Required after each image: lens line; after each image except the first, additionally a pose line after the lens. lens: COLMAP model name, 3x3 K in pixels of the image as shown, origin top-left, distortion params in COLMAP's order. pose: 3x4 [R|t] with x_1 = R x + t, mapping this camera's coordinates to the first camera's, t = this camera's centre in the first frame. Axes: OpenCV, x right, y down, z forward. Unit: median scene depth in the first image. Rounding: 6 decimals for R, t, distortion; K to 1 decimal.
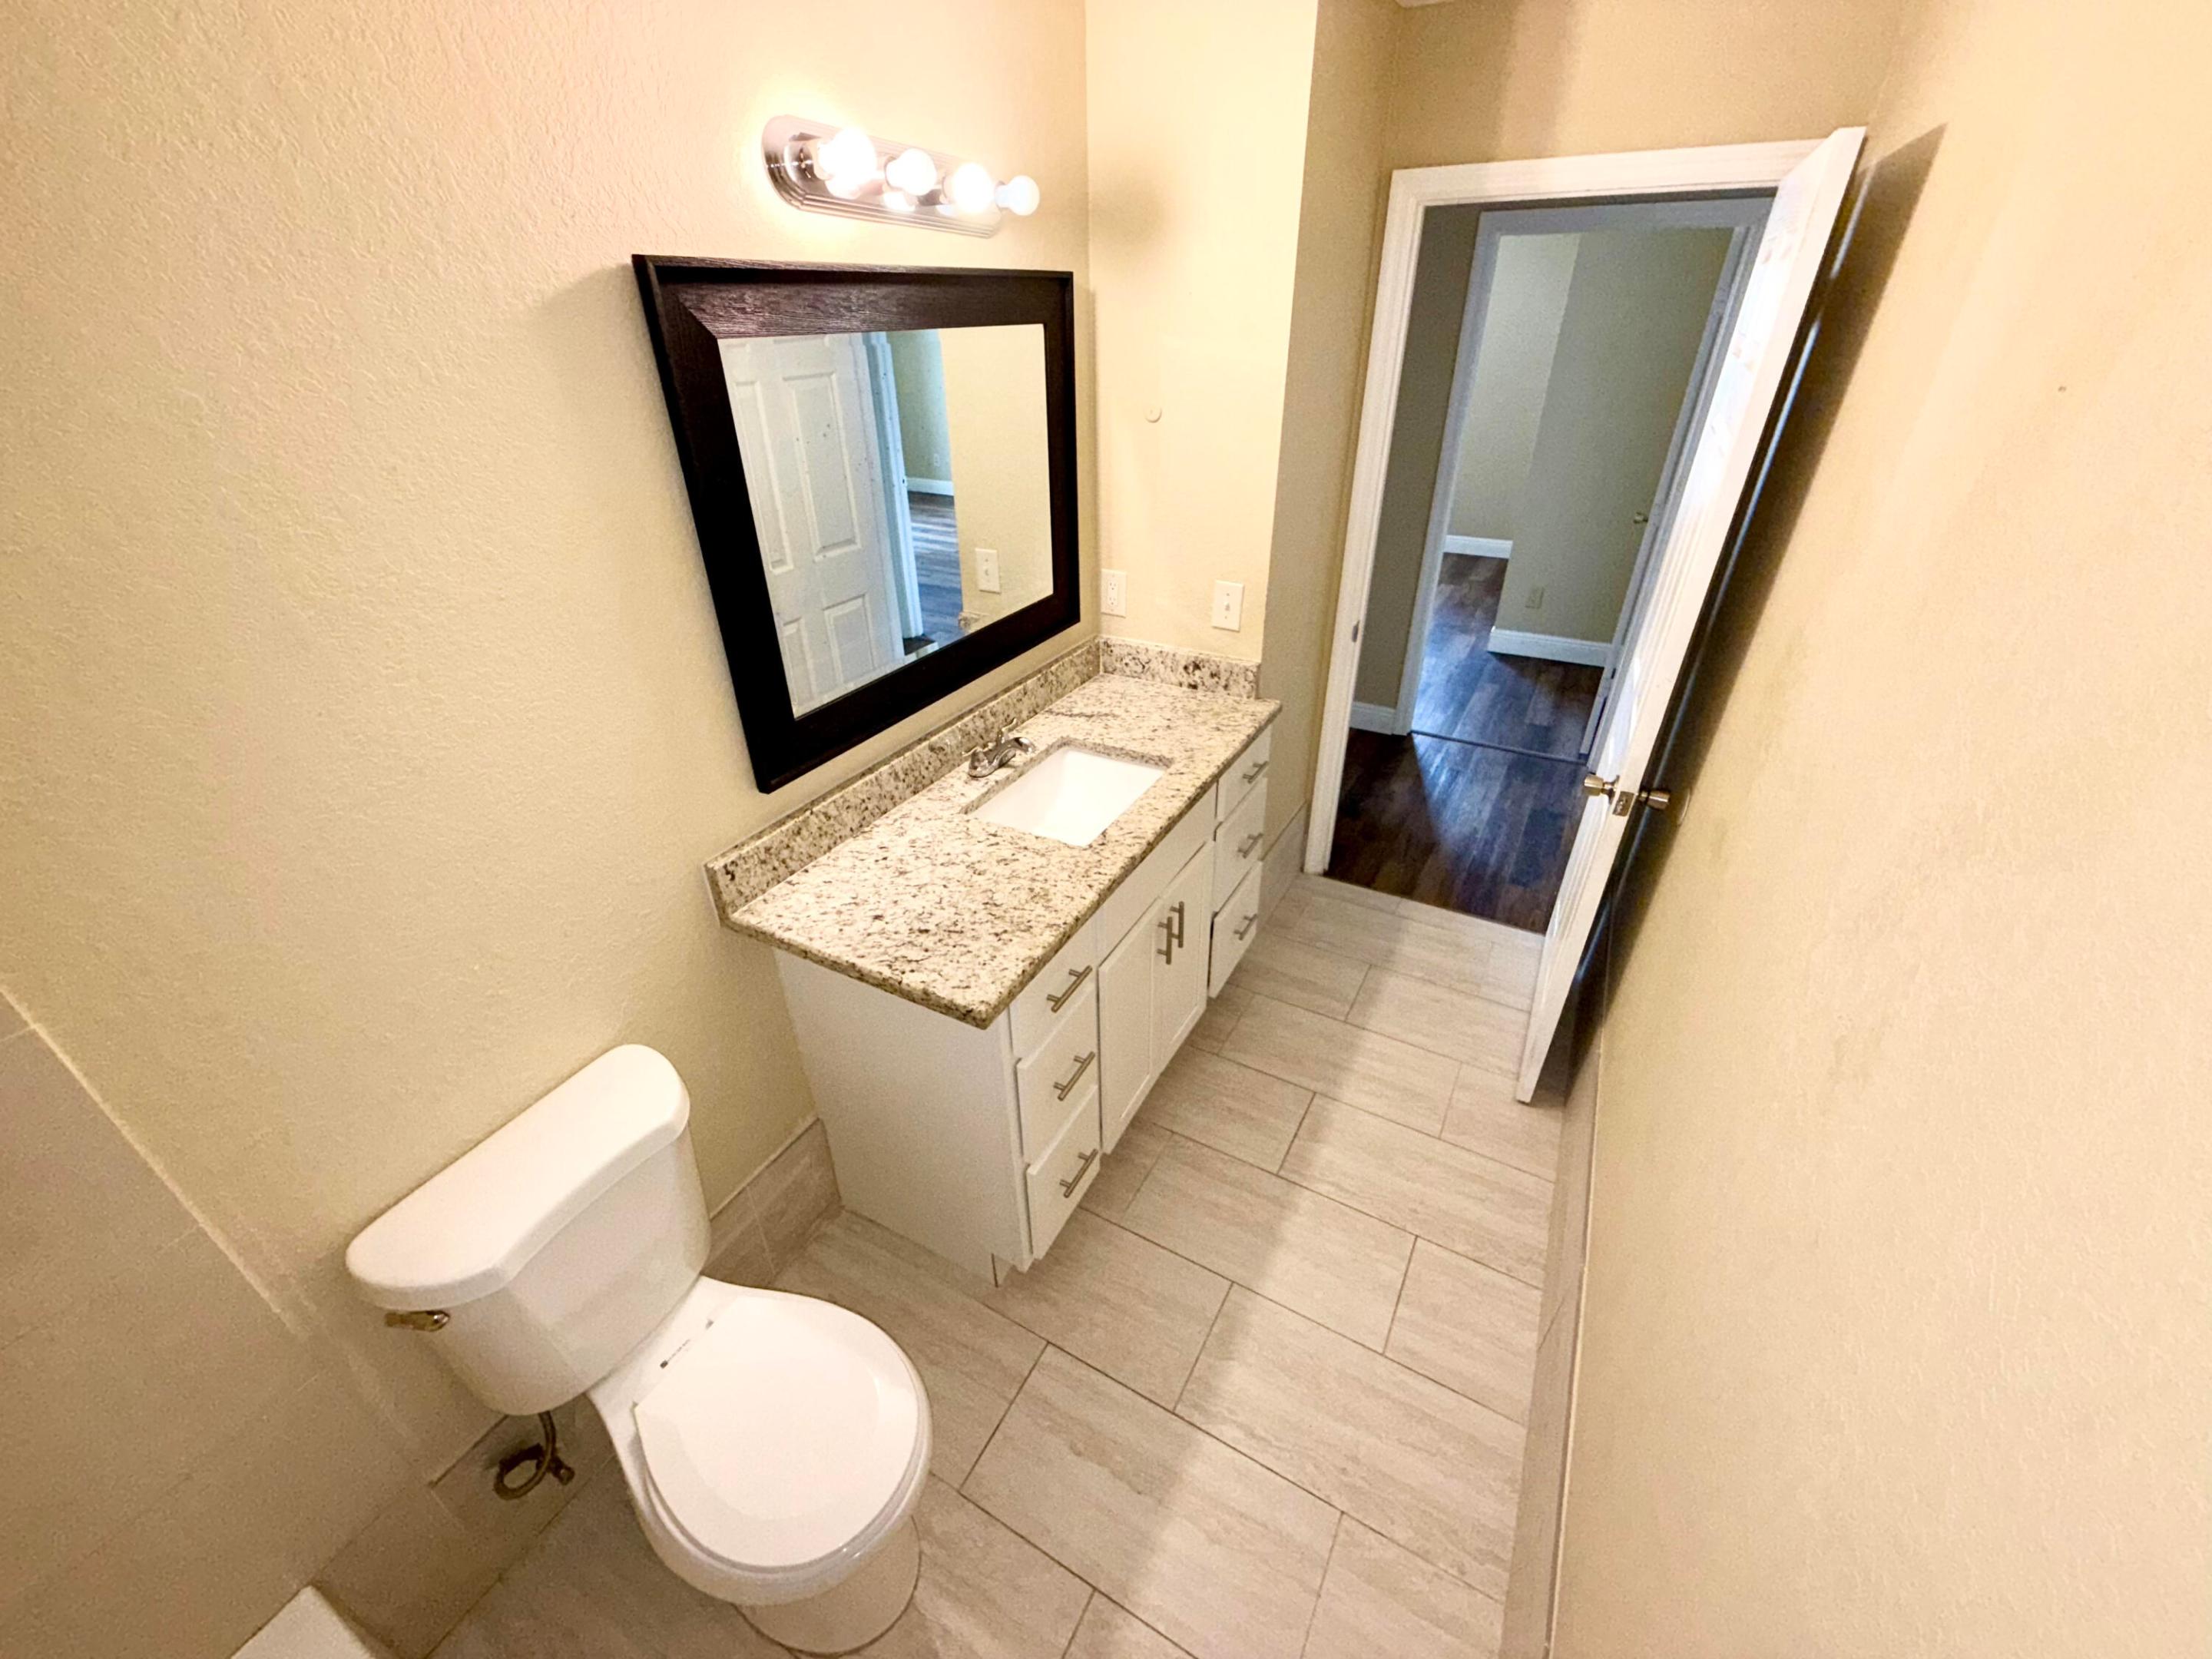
lens RADIAL K [[843.6, 0, 1113.9], [0, 843.6, 826.9], [0, 0, 1]] dist [0.000906, -0.000153]
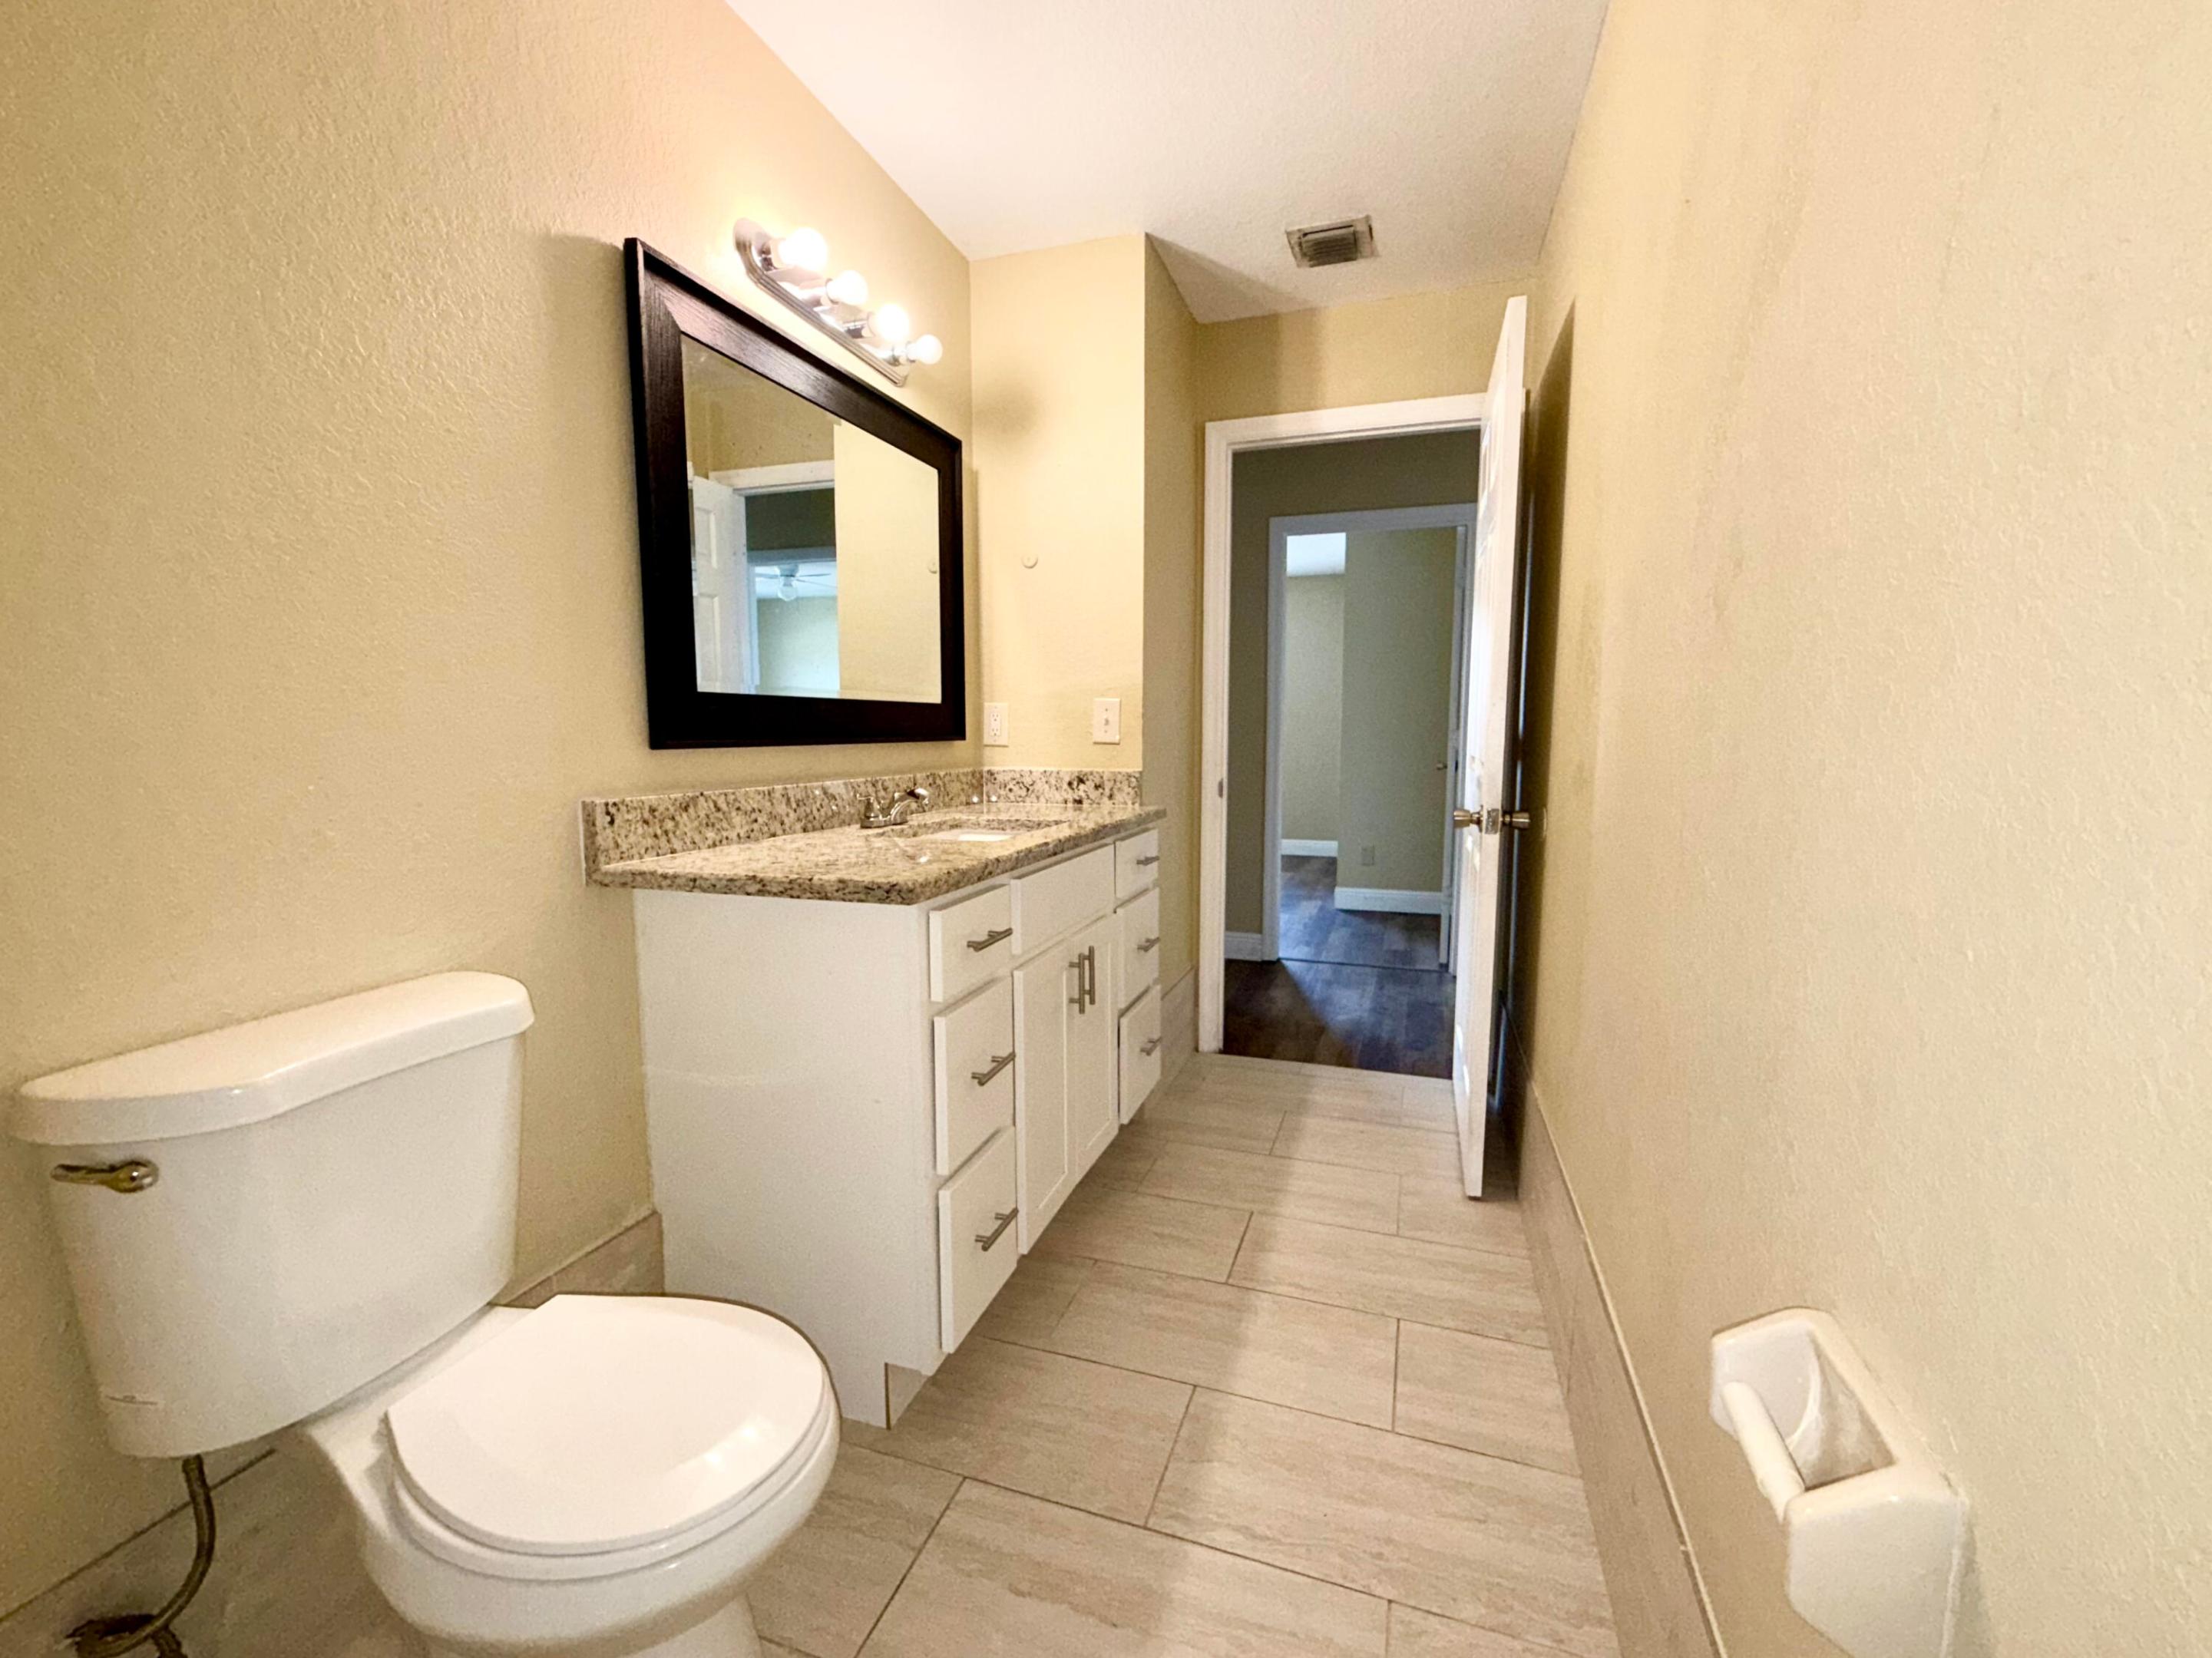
lens RADIAL K [[882.6, 0, 1106.0], [0, 882.6, 829.0], [0, 0, 1]] dist [0.001214, 0.000304]
pose [[0.985236, -0.016360, 0.170418, -0.067088], [0.082843, 0.916682, -0.390936, 0.344313], [-0.149823, 0.399282, 0.904504, 0.052468]]
